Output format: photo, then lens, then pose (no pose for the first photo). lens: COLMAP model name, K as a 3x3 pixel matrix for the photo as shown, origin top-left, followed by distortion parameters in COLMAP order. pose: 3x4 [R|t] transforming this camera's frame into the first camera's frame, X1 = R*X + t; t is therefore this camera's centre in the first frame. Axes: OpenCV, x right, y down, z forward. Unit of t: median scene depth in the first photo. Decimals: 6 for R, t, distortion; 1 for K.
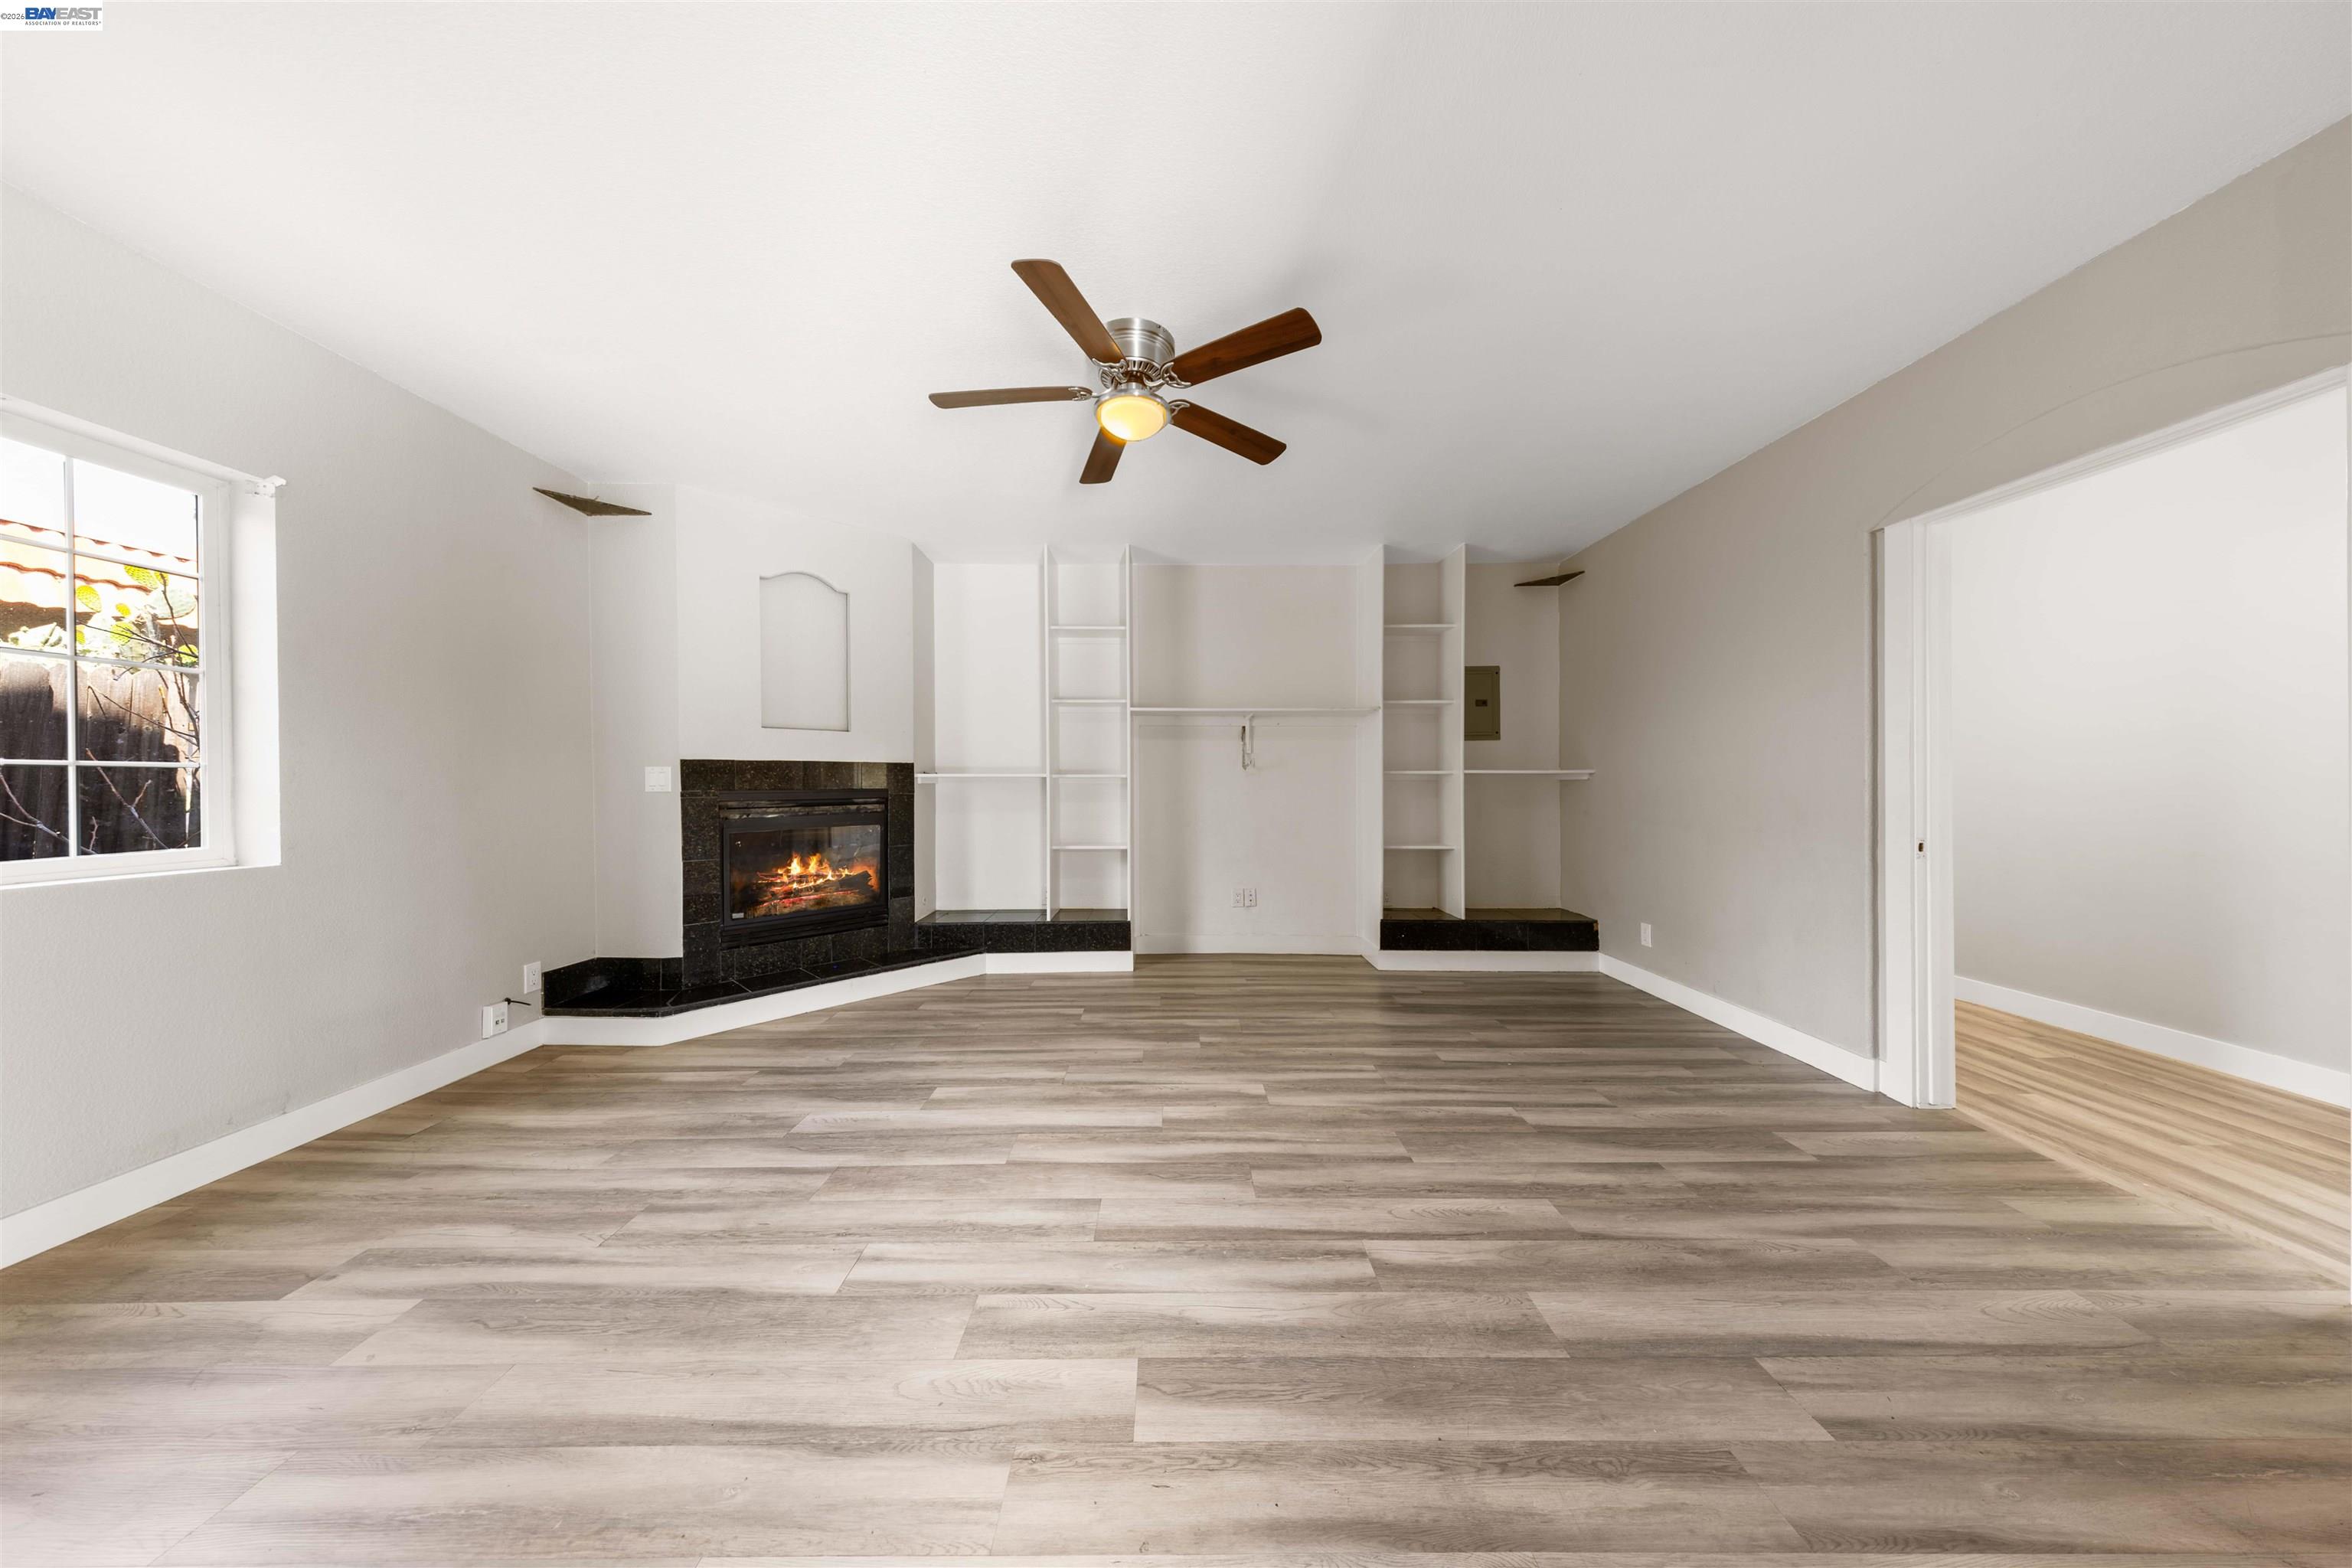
lens RADIAL K [[695.0, 0, 1176.9], [0, 695.0, 788.2], [0, 0, 1]] dist [0.007040, -0.000385]
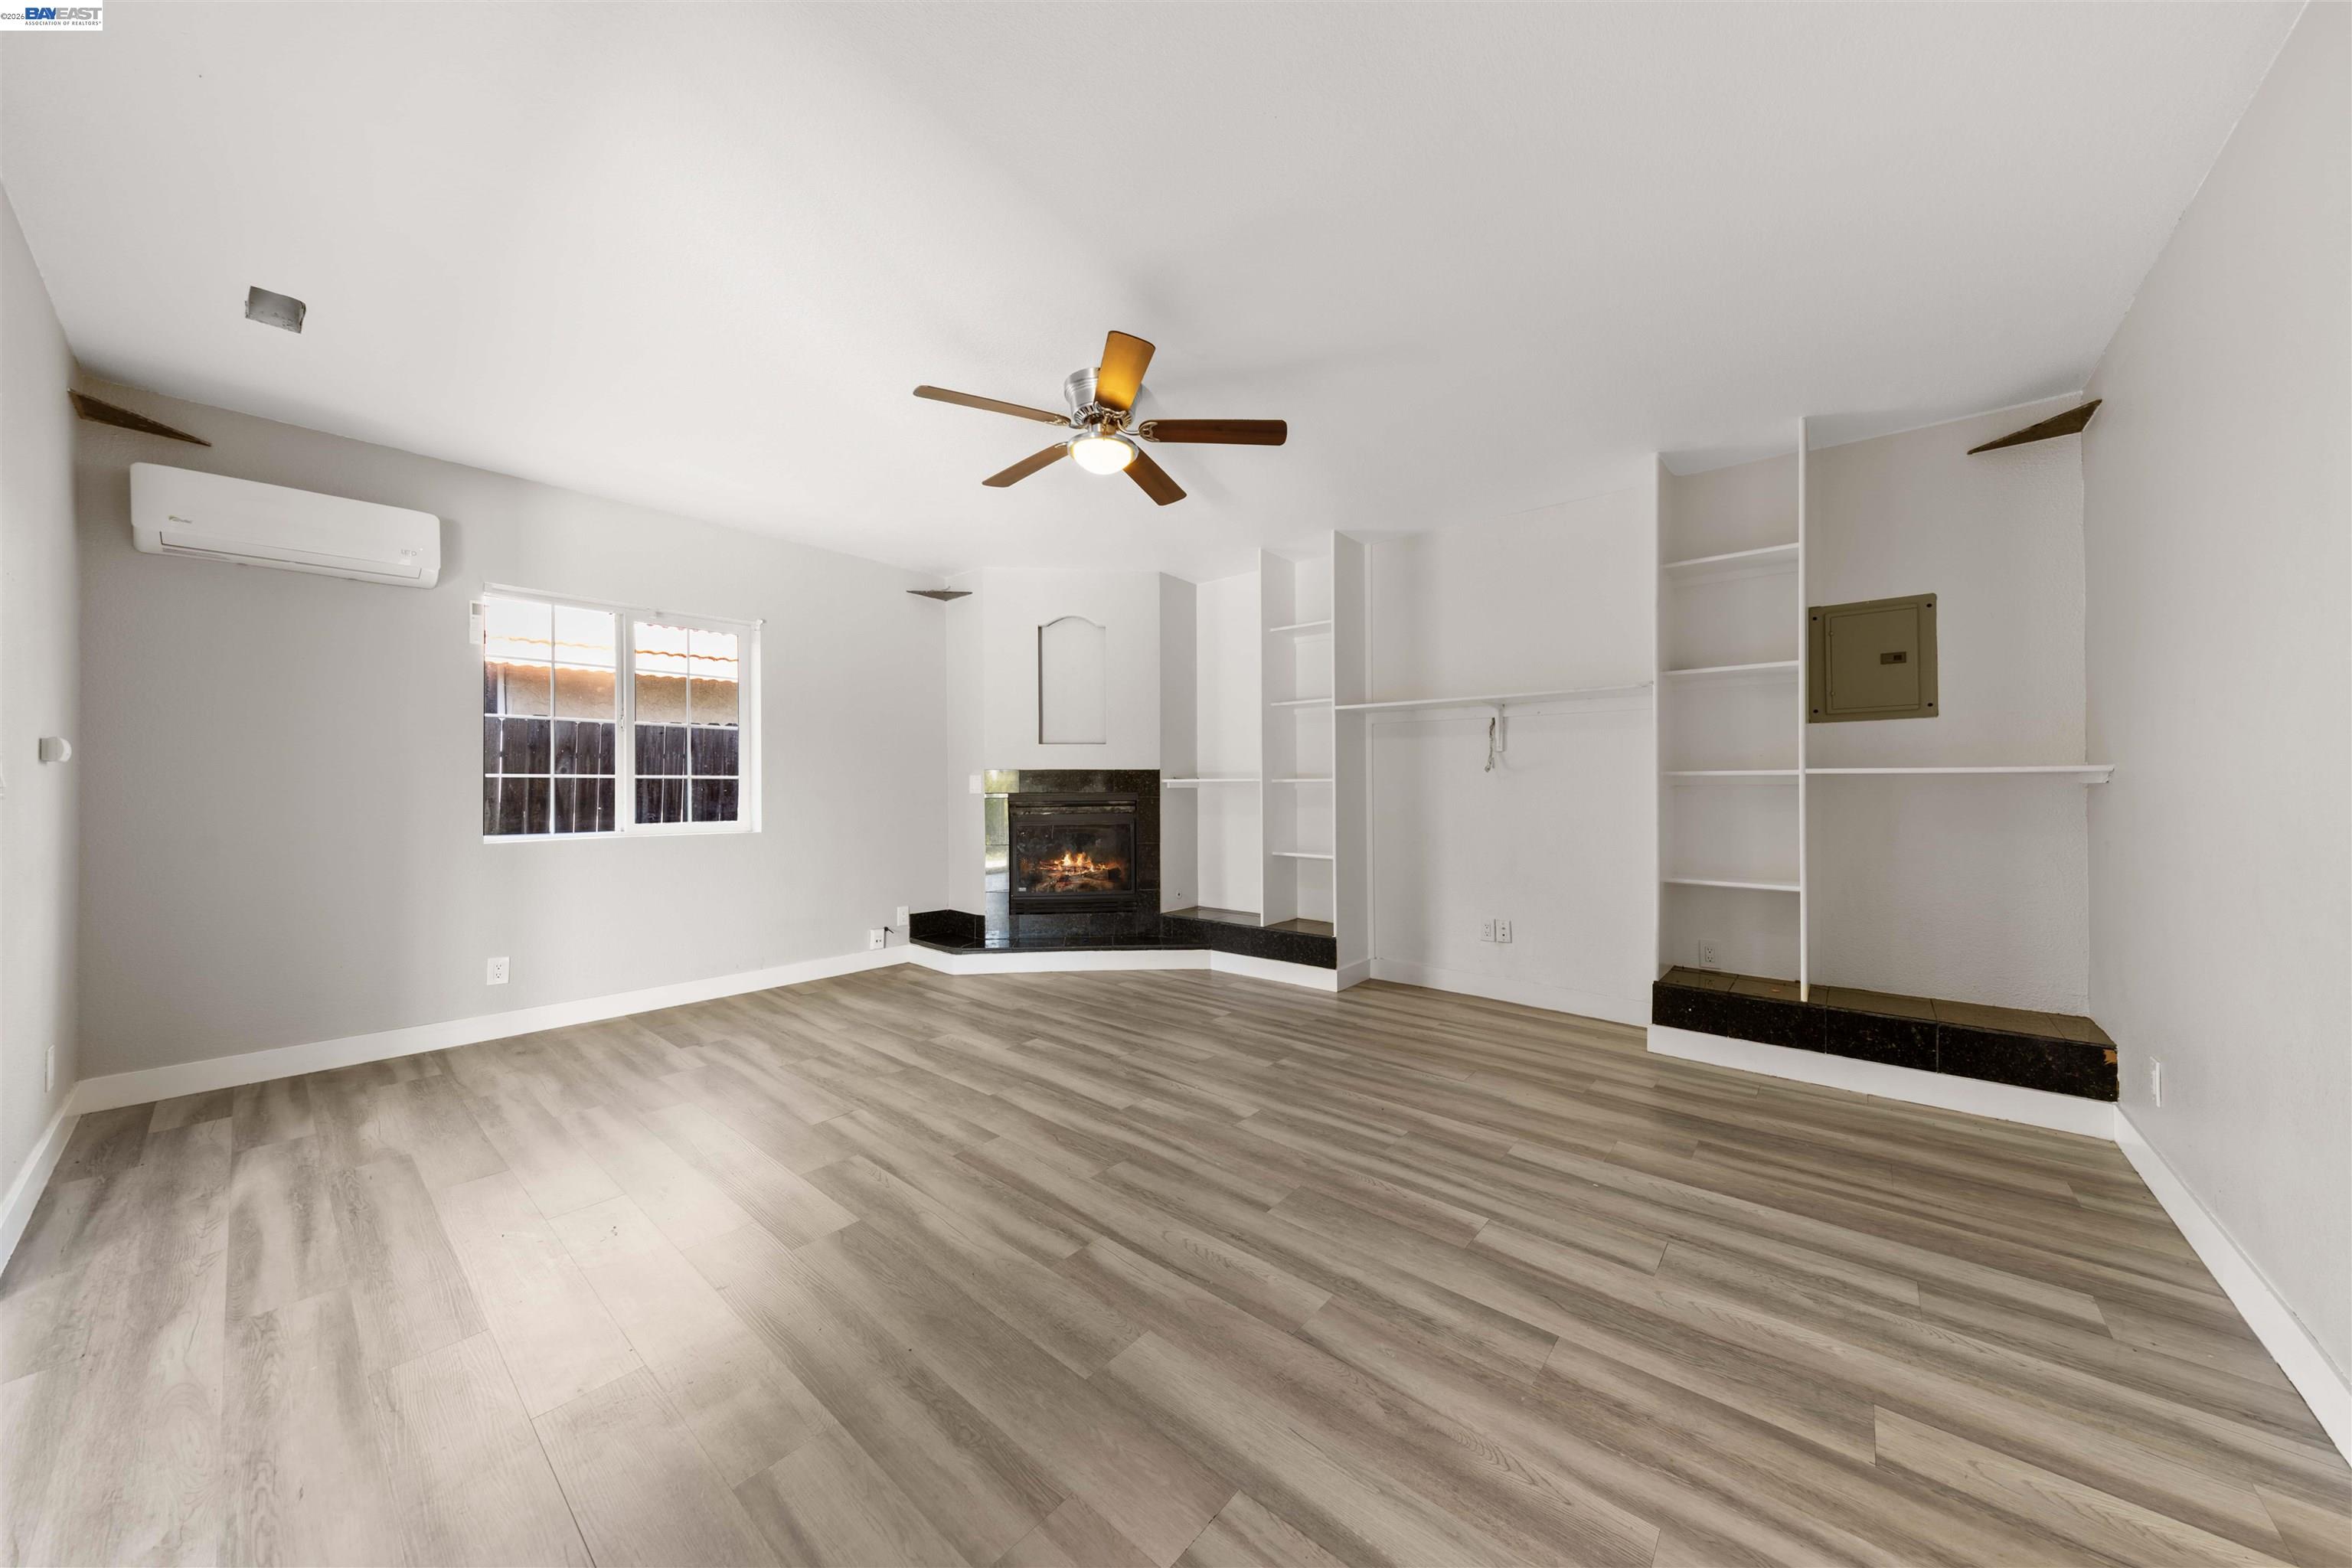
lens RADIAL K [[771.1, 0, 1187.1], [0, 771.1, 787.9], [0, 0, 1]] dist [0.012265, -0.000349]
pose [[0.768626, 0.001758, -0.639696, 0.680498], [-0.006754, 0.999963, -0.005367, -0.000468], [0.639663, 0.008445, 0.768609, 0.128072]]
